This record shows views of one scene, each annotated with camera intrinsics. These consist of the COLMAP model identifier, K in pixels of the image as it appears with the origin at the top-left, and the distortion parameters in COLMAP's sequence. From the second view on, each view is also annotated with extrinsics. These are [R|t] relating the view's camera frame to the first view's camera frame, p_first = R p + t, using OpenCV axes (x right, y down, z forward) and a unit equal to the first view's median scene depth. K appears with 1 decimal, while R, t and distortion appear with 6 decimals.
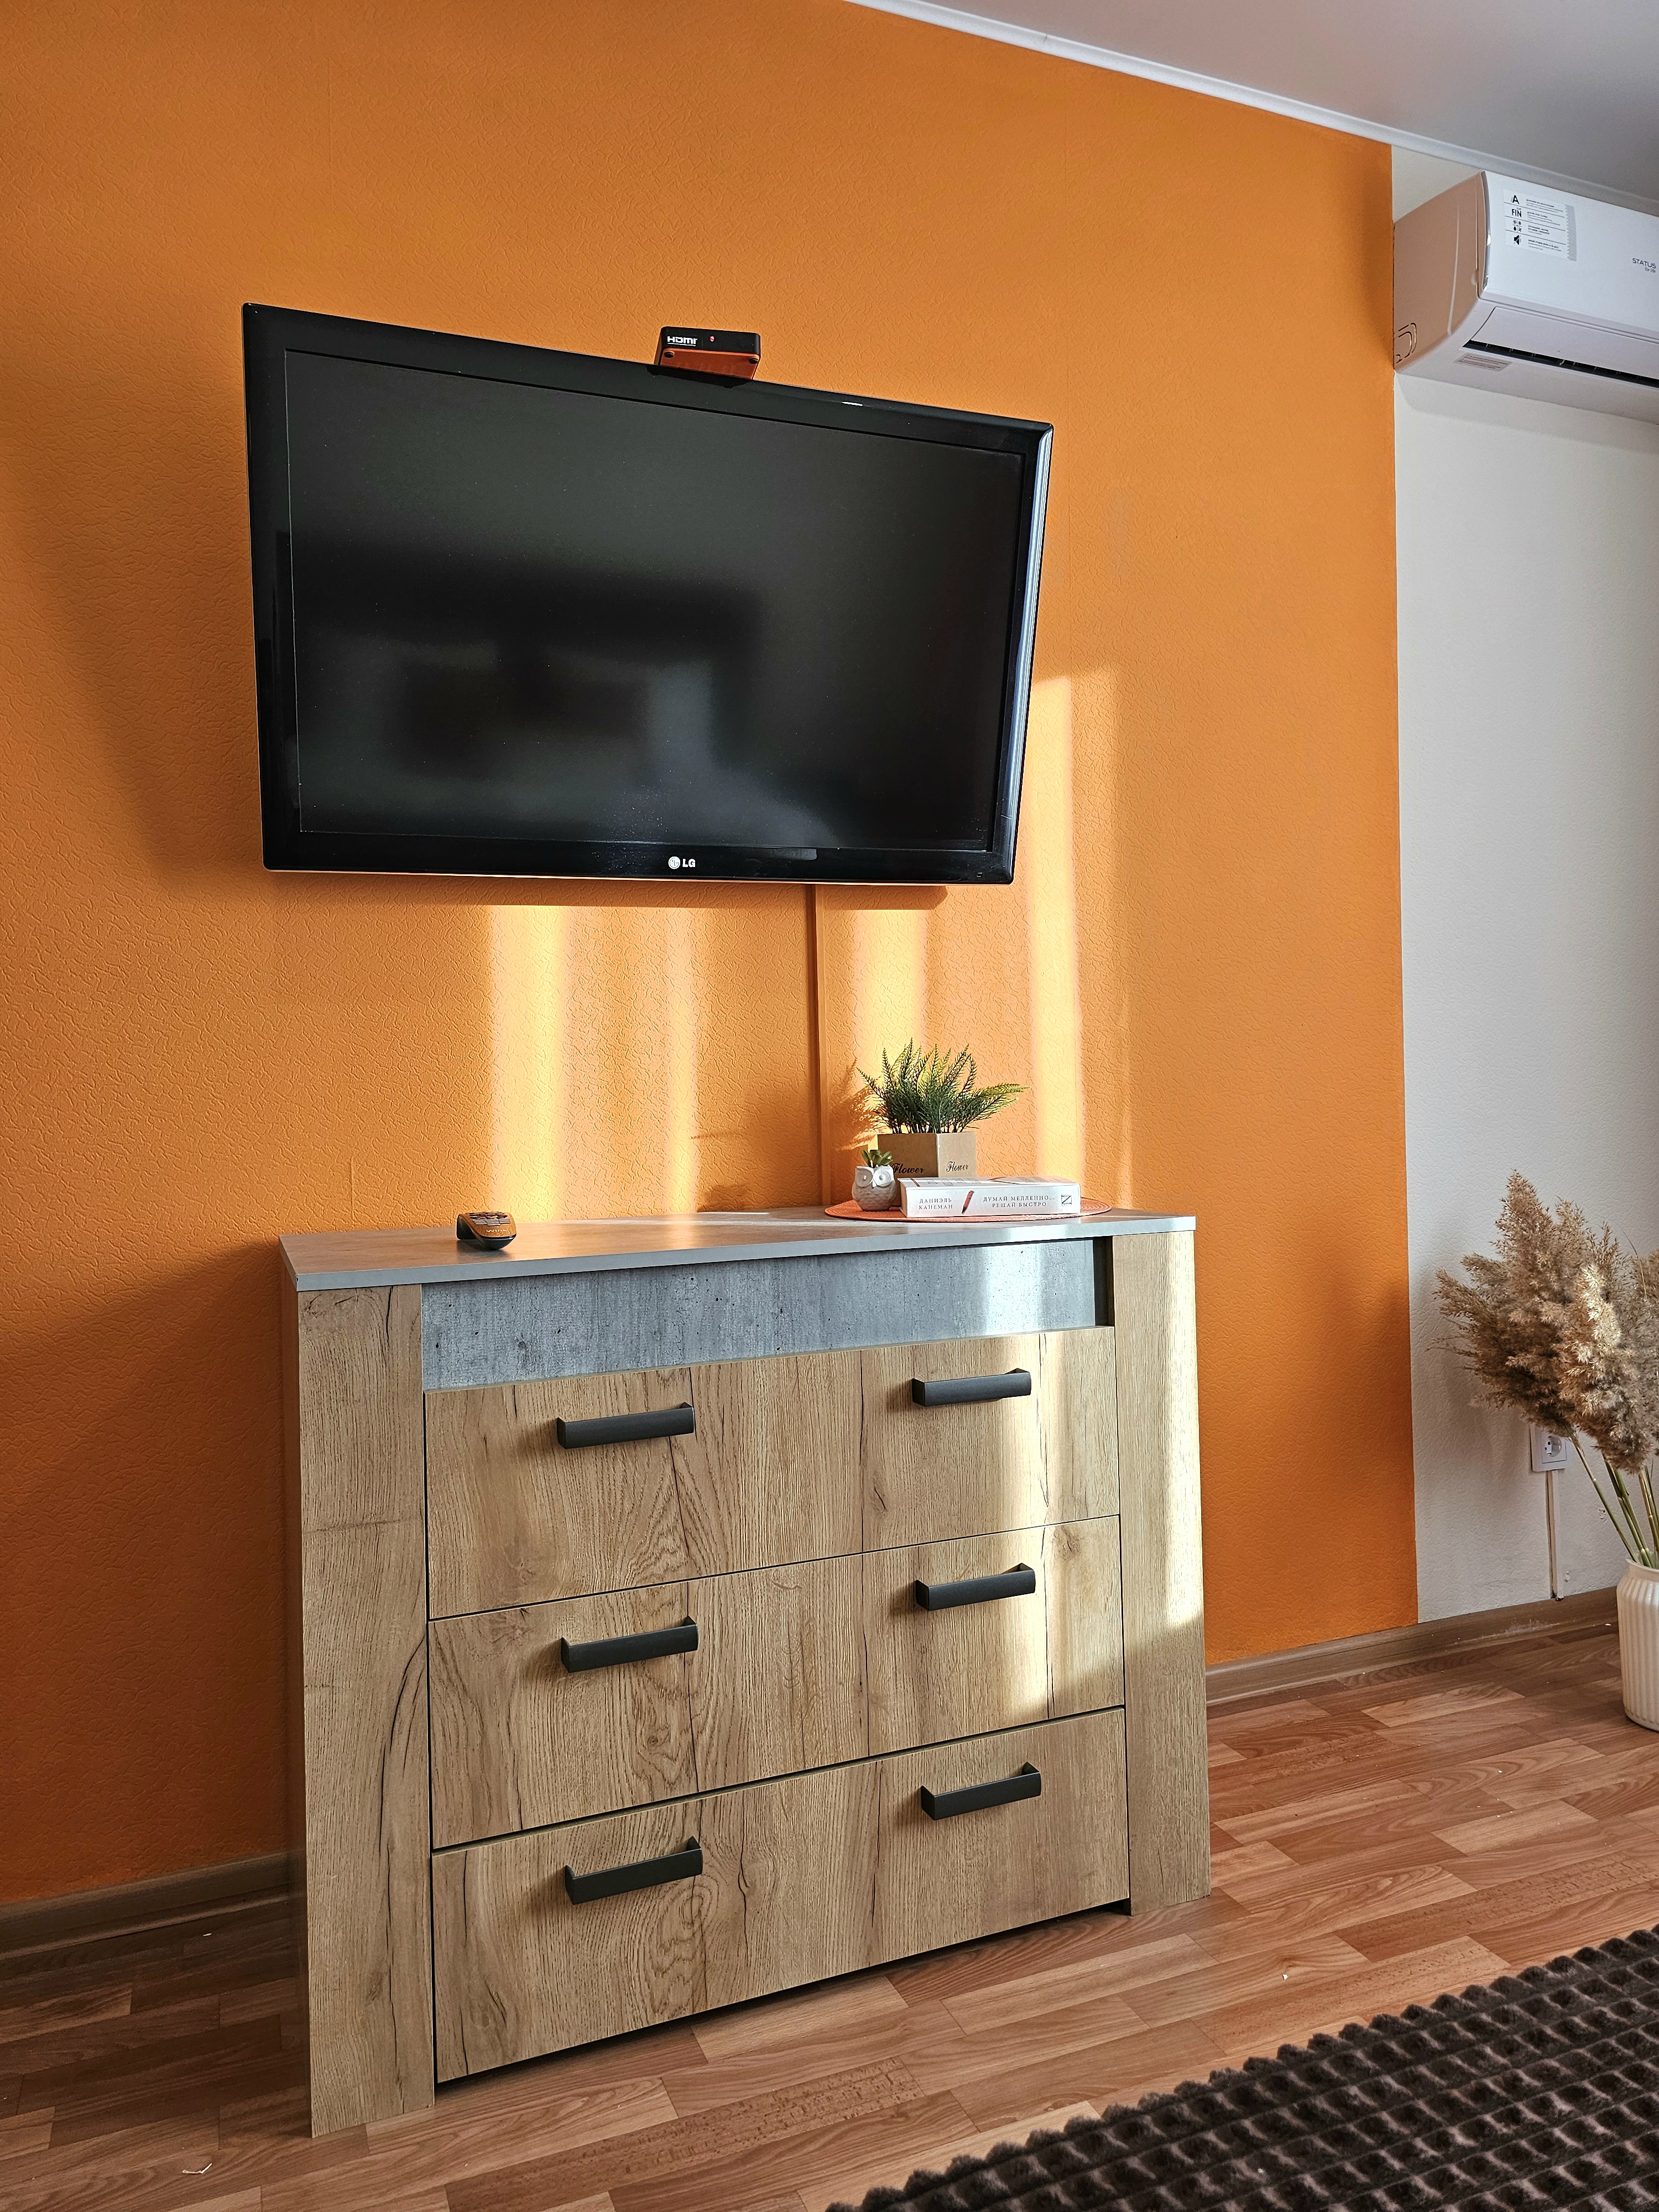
lens RADIAL K [[1491.7, 0, 824.1], [0, 1491.7, 1098.6], [0, 0, 1]] dist [0.065278, -0.068384]
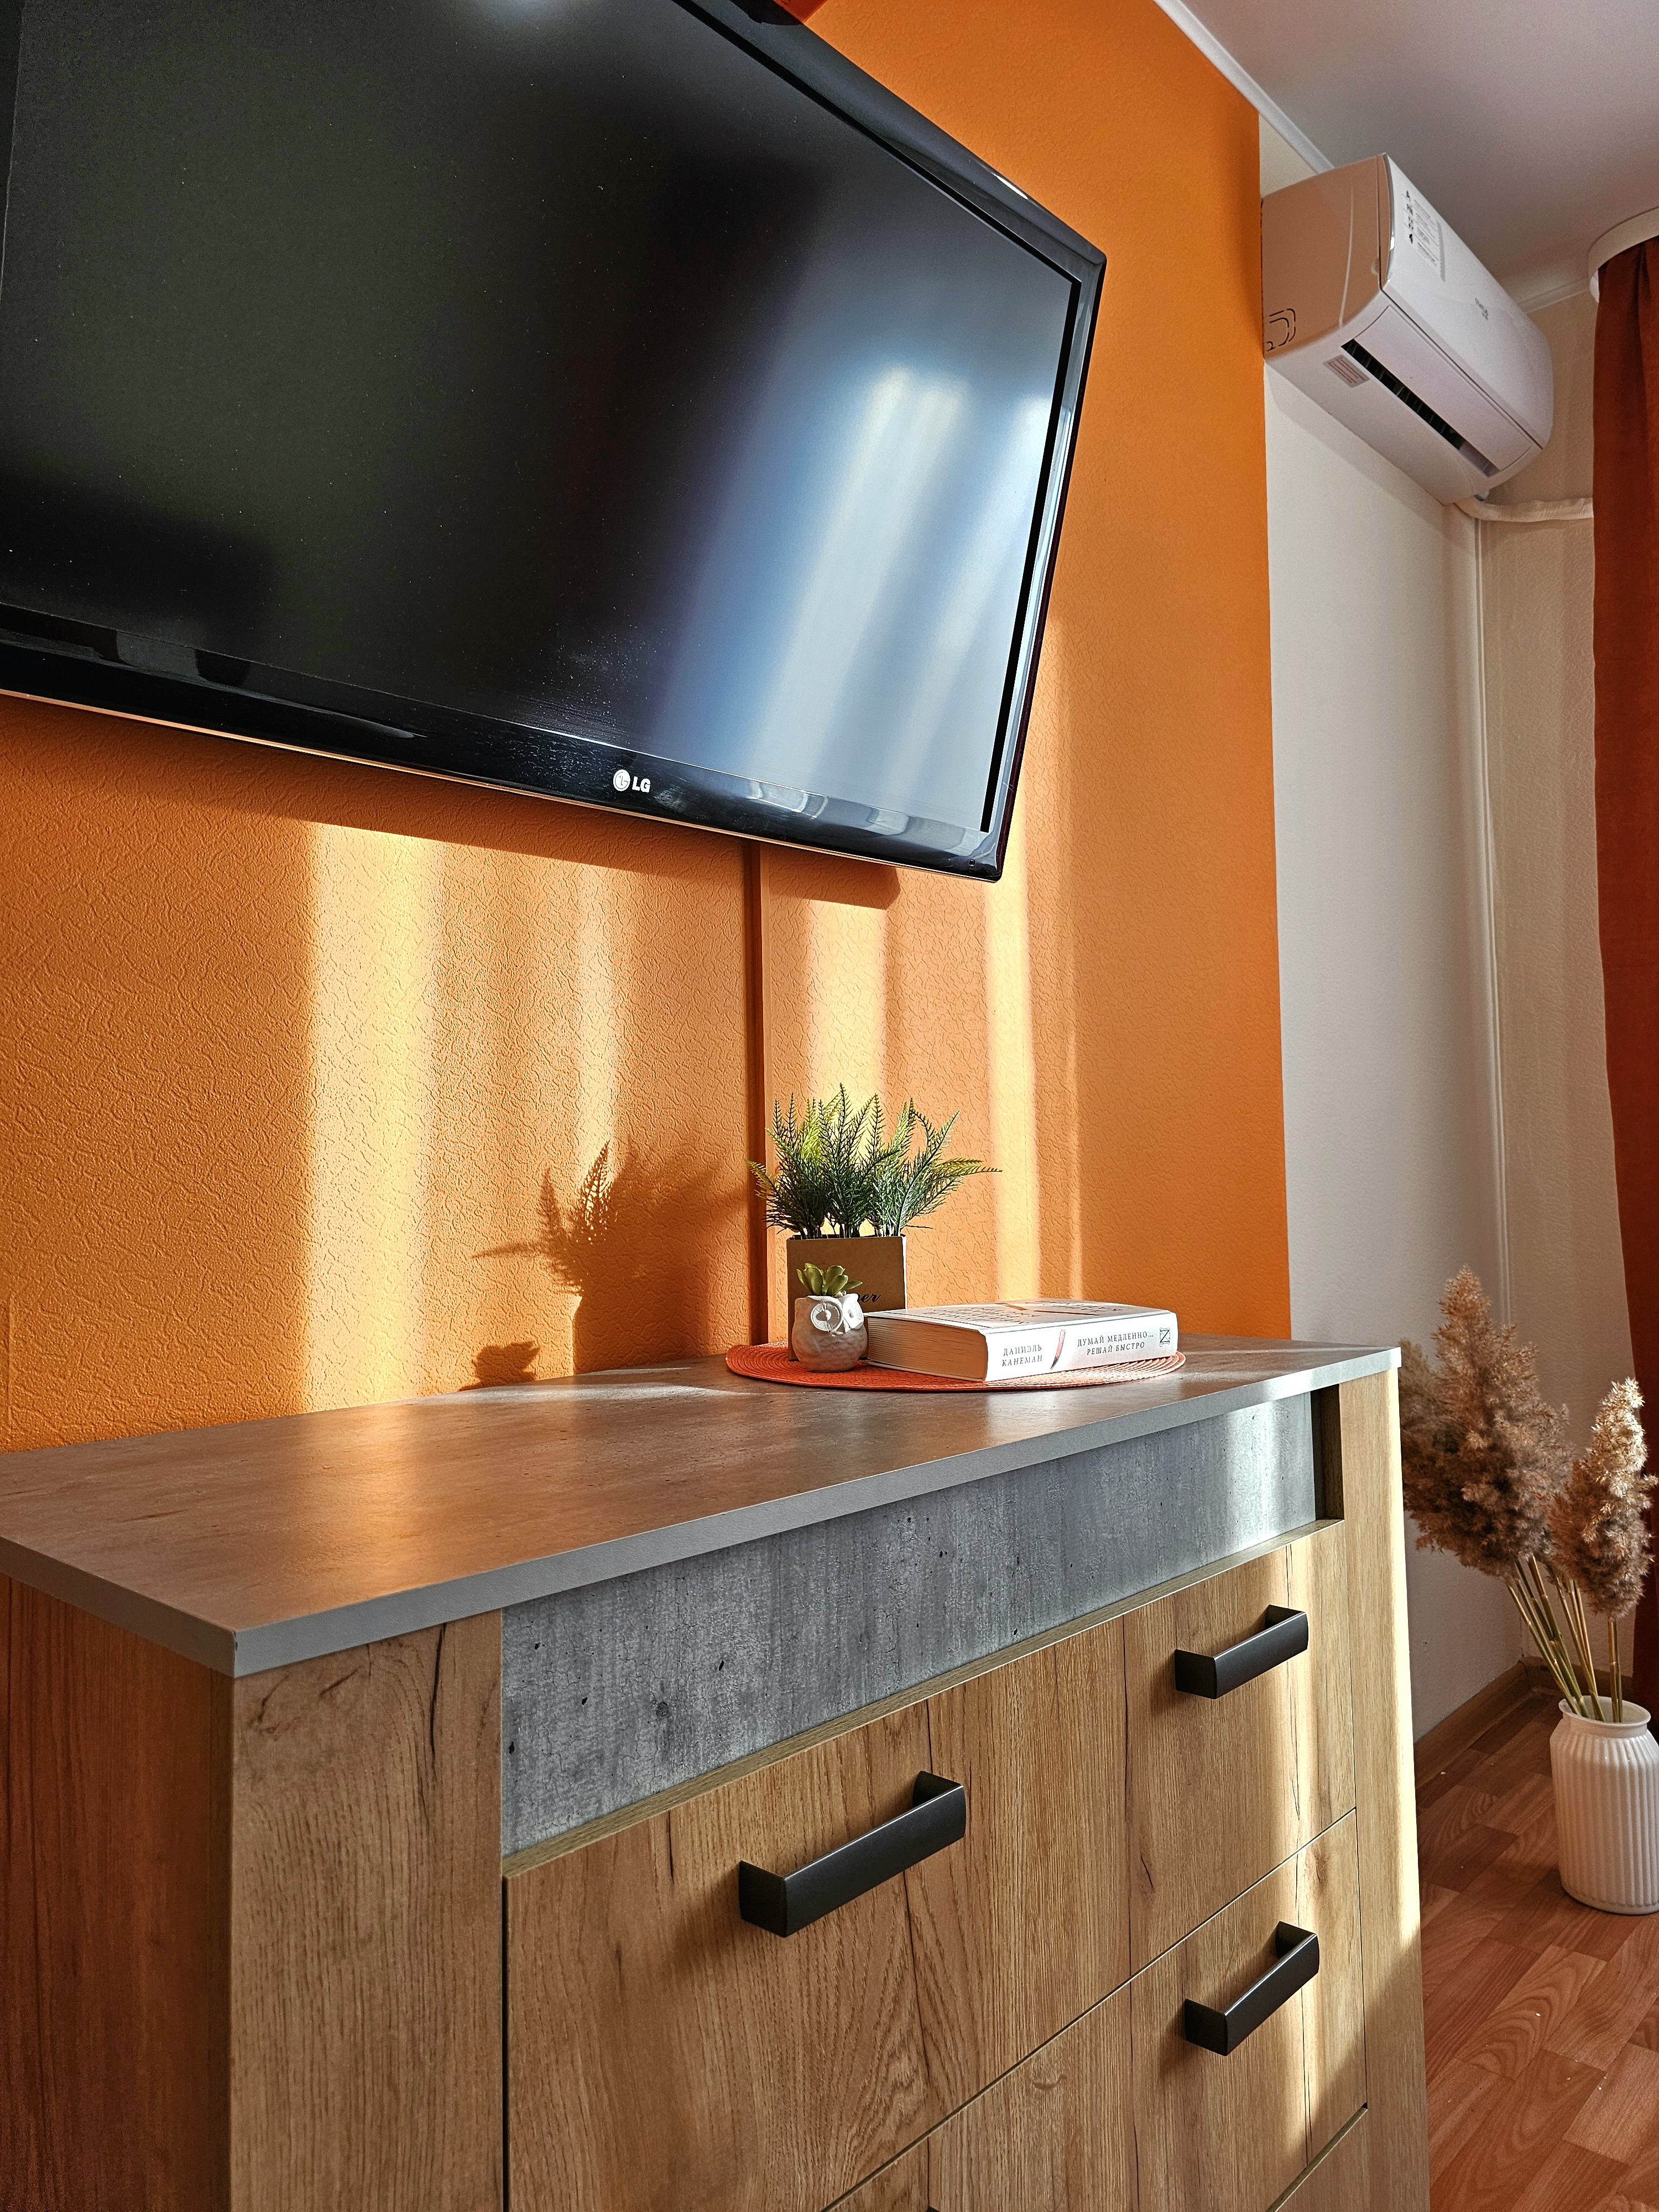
lens RADIAL K [[1503.3, 0, 842.3], [0, 1503.3, 1097.3], [0, 0, 1]] dist [0.056504, -0.050406]
pose [[0.901267, 0.032401, 0.432052, -0.340500], [-0.008250, 0.998302, -0.057656, 0.003278], [-0.433186, 0.048399, 0.900004, 0.521137]]
